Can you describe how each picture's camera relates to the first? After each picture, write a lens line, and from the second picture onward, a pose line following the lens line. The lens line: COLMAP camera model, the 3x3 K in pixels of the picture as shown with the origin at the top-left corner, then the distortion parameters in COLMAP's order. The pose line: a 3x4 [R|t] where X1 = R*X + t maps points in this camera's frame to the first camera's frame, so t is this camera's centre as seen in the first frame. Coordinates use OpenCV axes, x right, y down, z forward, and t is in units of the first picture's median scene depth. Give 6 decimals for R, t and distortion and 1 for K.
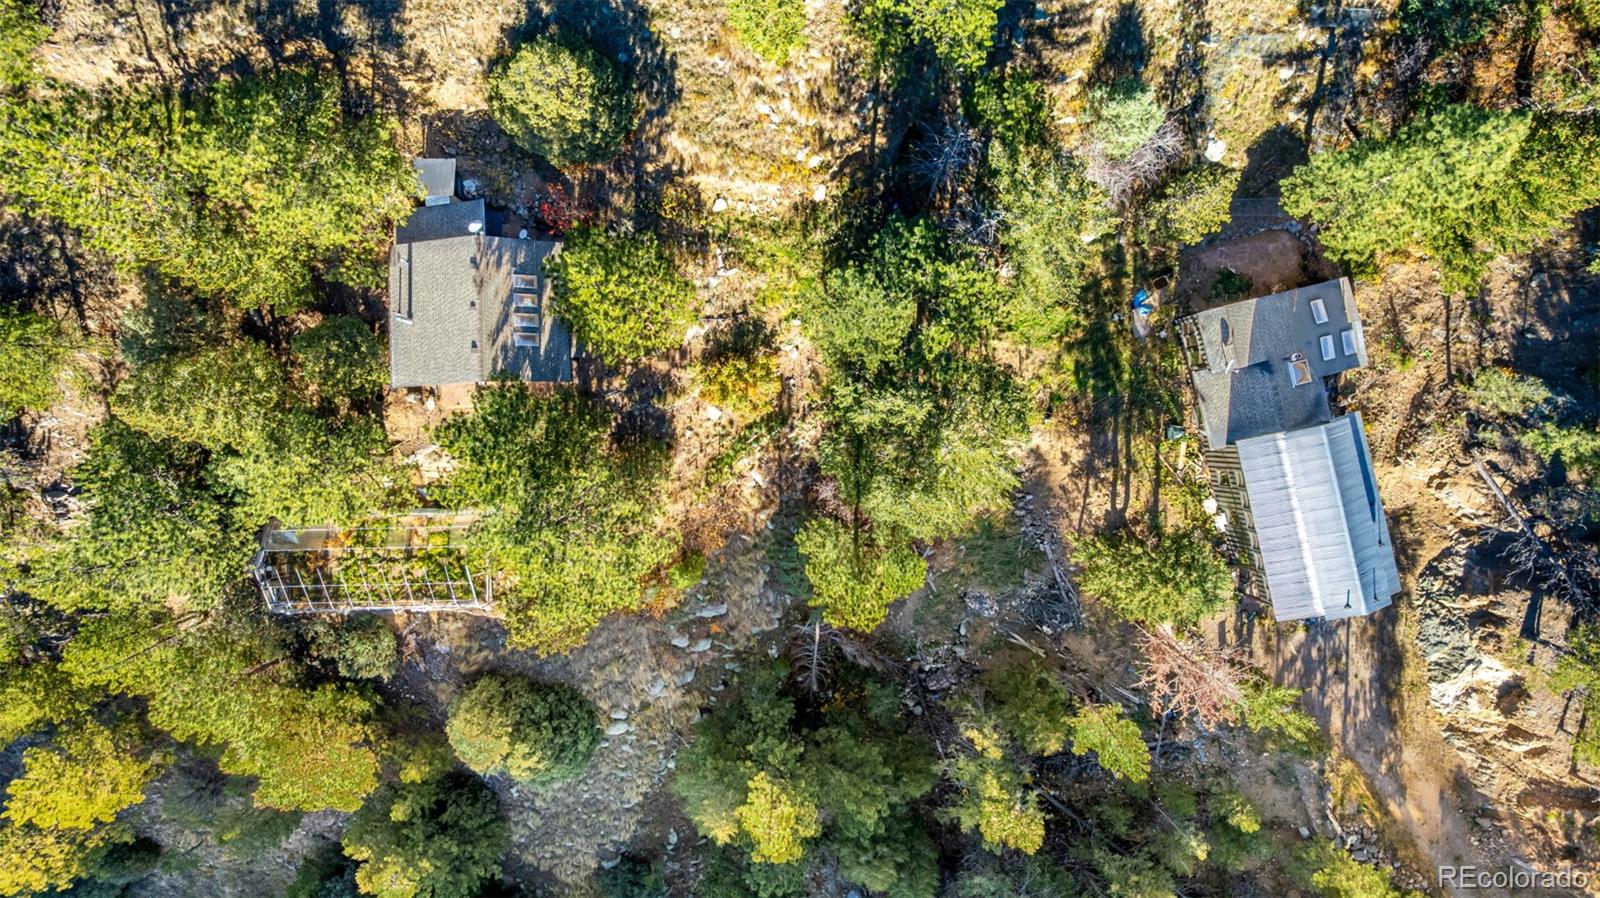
lens RADIAL K [[1010.9, 0, 783.5], [0, 1010.9, 436.9], [0, 0, 1]] dist [-0.040361, 0.030740]
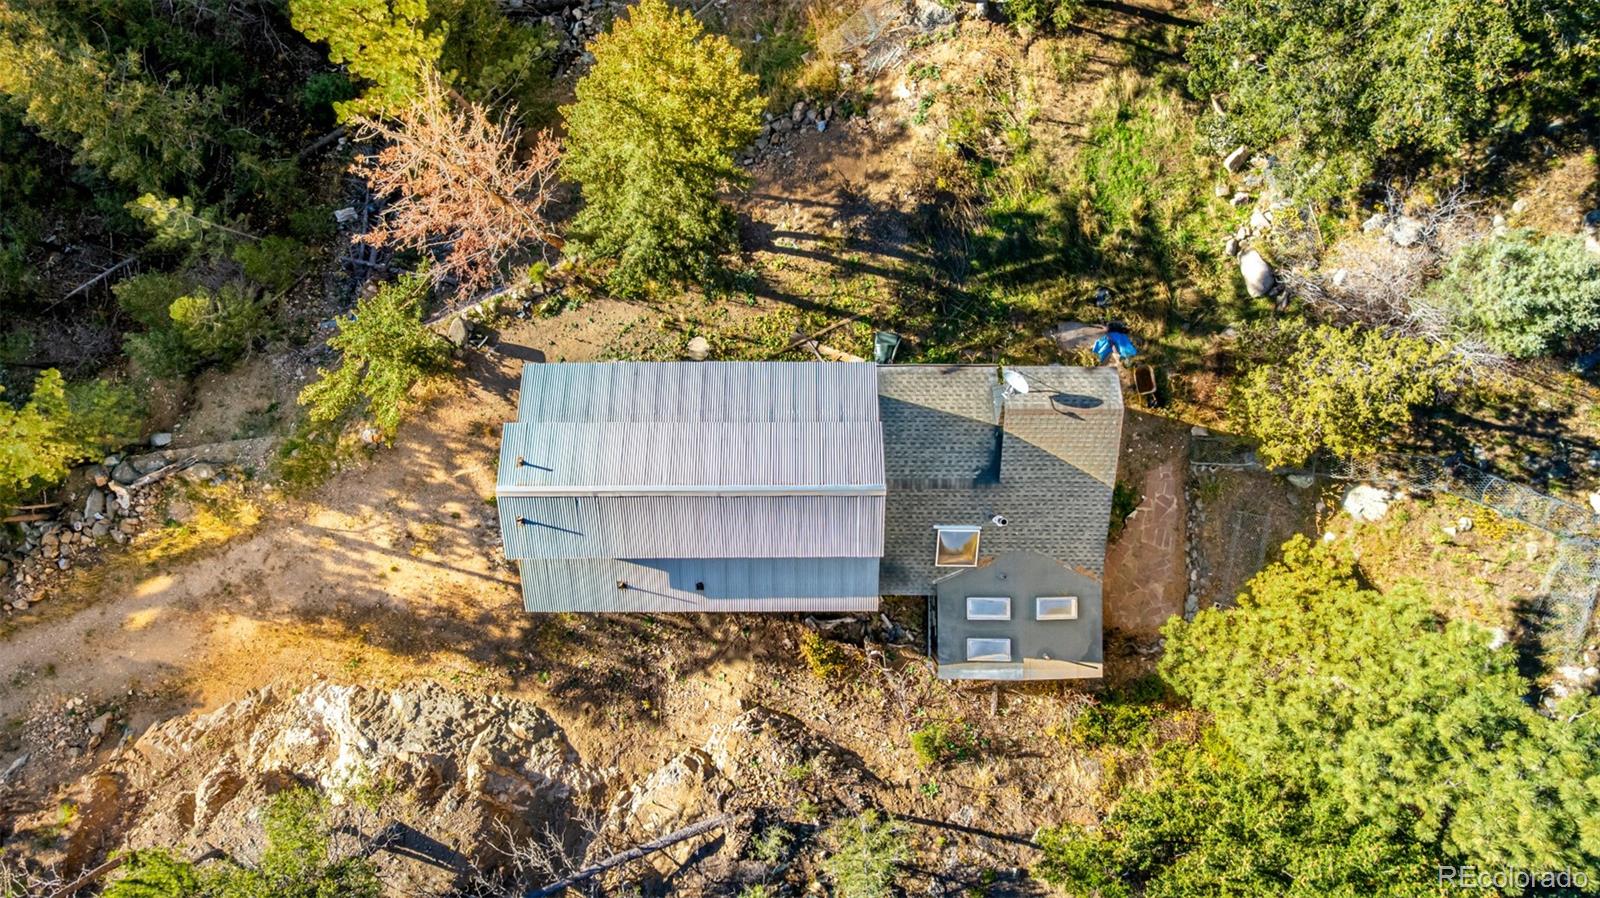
lens RADIAL K [[1010.9, 0, 790.6], [0, 1010.9, 457.0], [0, 0, 1]] dist [-0.040361, 0.030740]
pose [[-0.231414, 0.972843, -0.004872, 0.475255], [-0.972848, -0.231429, -0.002651, 0.035984], [-0.003707, 0.004126, 0.999985, 0.433160]]
